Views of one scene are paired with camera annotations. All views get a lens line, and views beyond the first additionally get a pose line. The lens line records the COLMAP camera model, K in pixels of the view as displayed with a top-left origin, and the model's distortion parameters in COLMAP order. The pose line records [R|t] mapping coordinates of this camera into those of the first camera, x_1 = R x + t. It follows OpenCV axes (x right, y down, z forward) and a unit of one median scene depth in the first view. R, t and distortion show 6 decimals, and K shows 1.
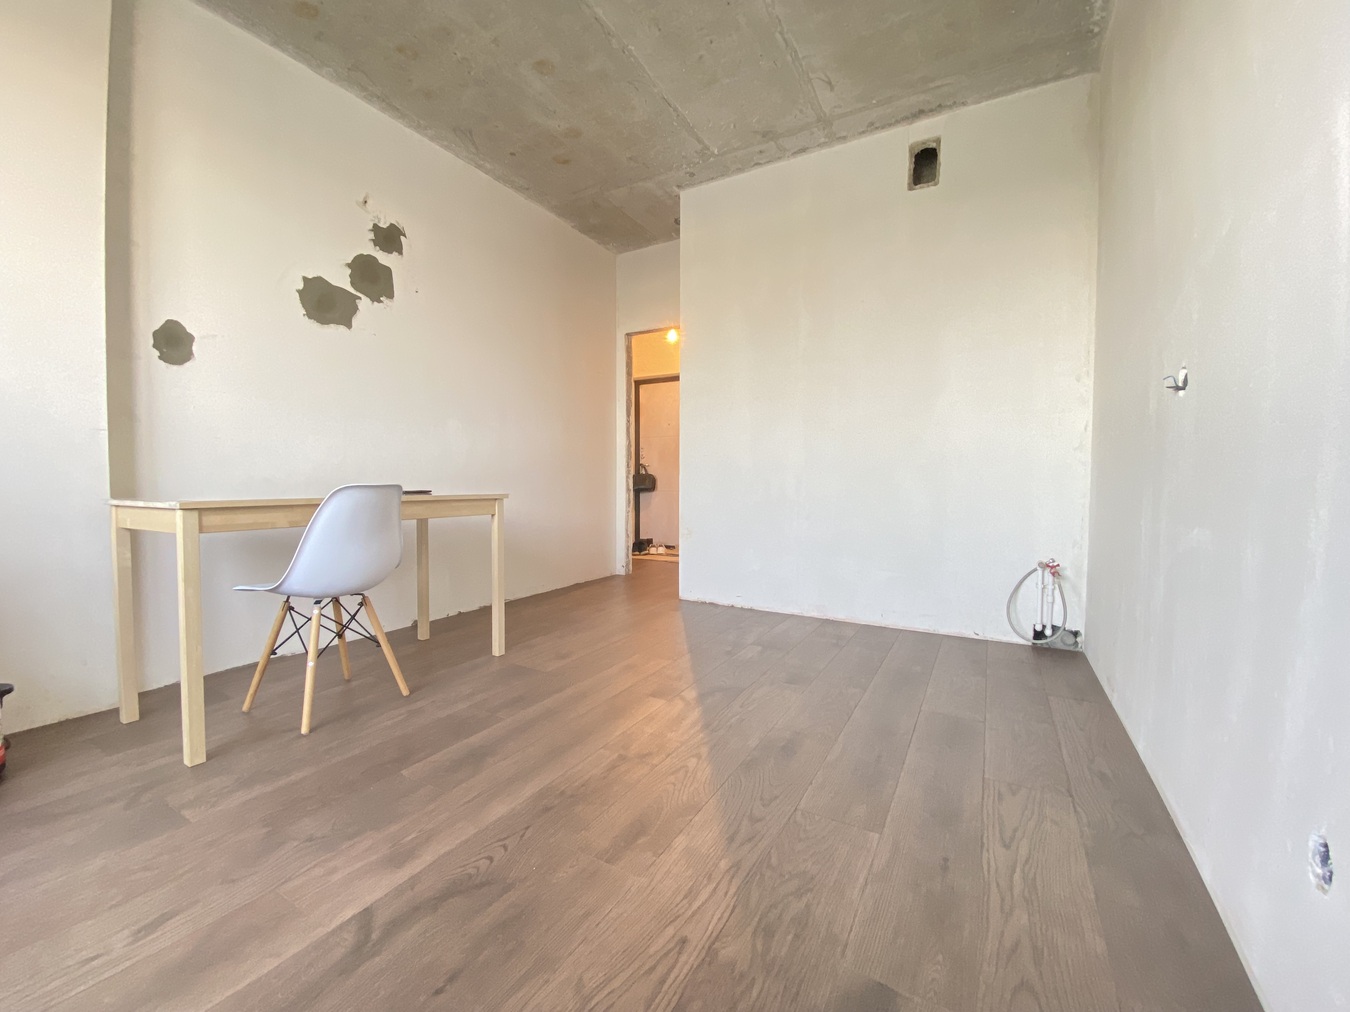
lens RADIAL K [[550.7, 0, 669.5], [0, 550.7, 504.8], [0, 0, 1]] dist [0.024843, -0.020651]
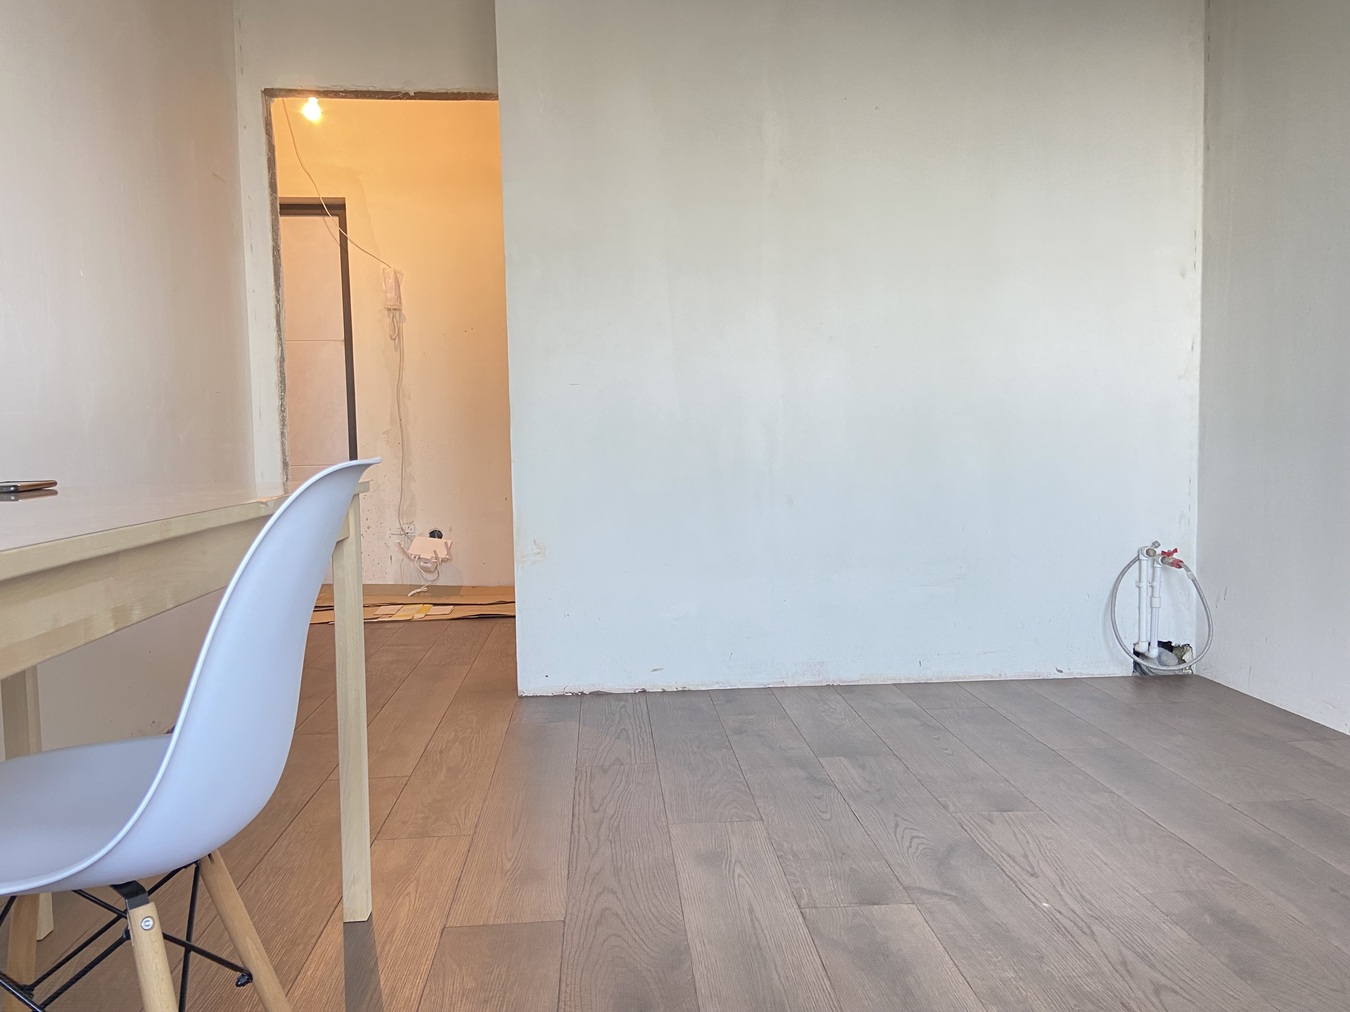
lens RADIAL K [[1040.3, 0, 671.9], [0, 1040.3, 495.2], [0, 0, 1]] dist [0.067705, -0.084206]
pose [[0.823620, -0.052998, 0.564660, -0.487347], [0.045693, 0.998588, 0.027077, -0.018913], [-0.565298, 0.003500, 0.824879, 0.278706]]
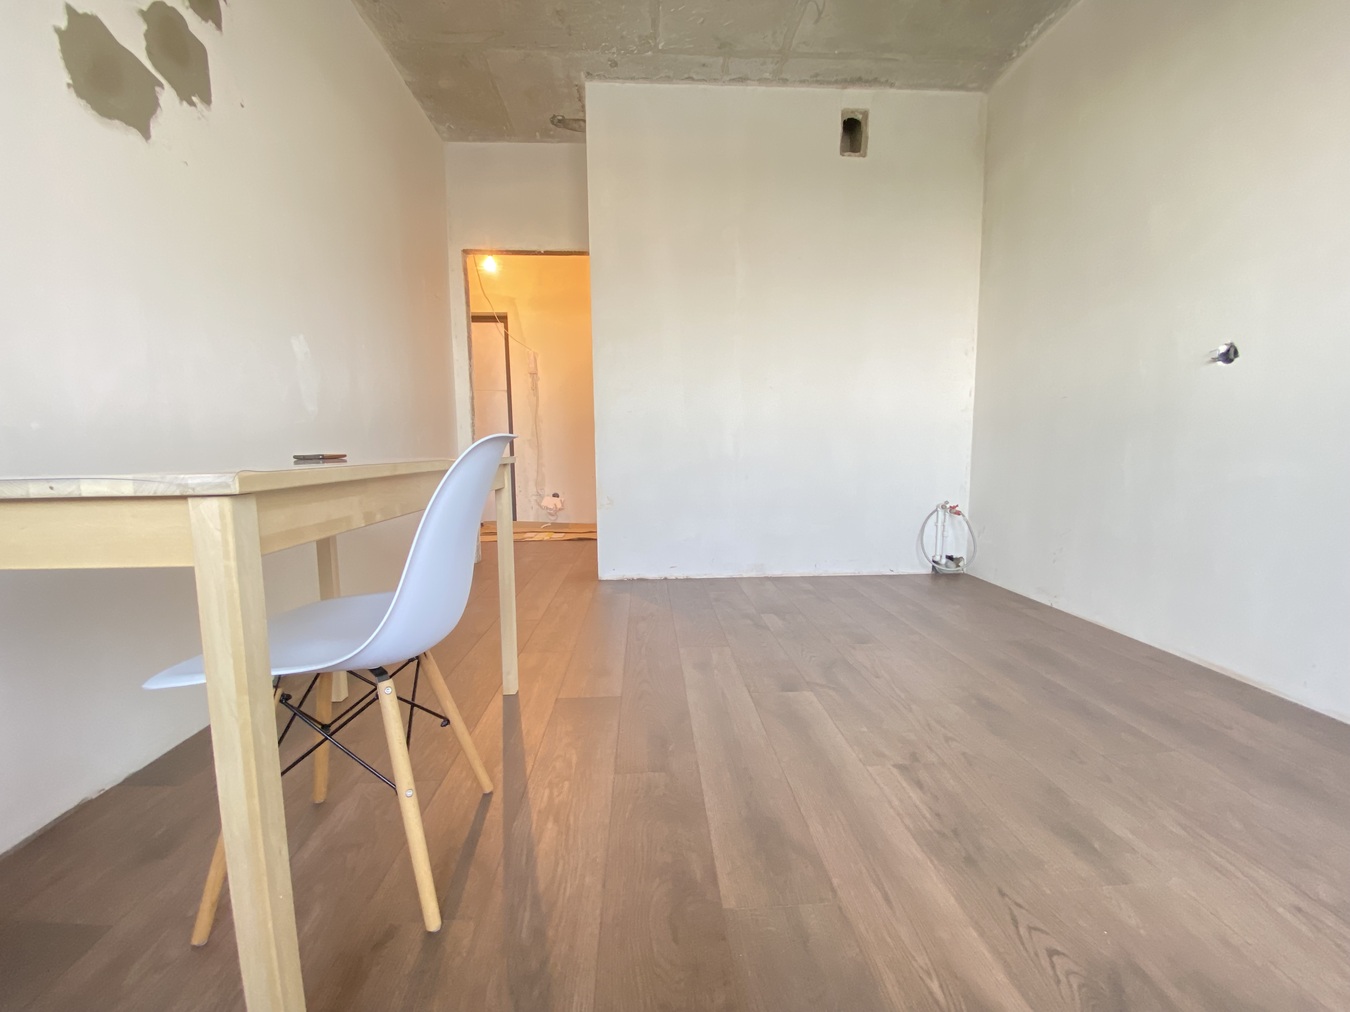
lens RADIAL K [[550.7, 0, 669.5], [0, 550.7, 504.8], [0, 0, 1]] dist [0.024843, -0.020651]
pose [[0.837008, -0.068067, 0.542940, -0.470526], [0.036526, 0.996970, 0.068679, -0.000766], [-0.545970, -0.037653, 0.836959, 0.304206]]
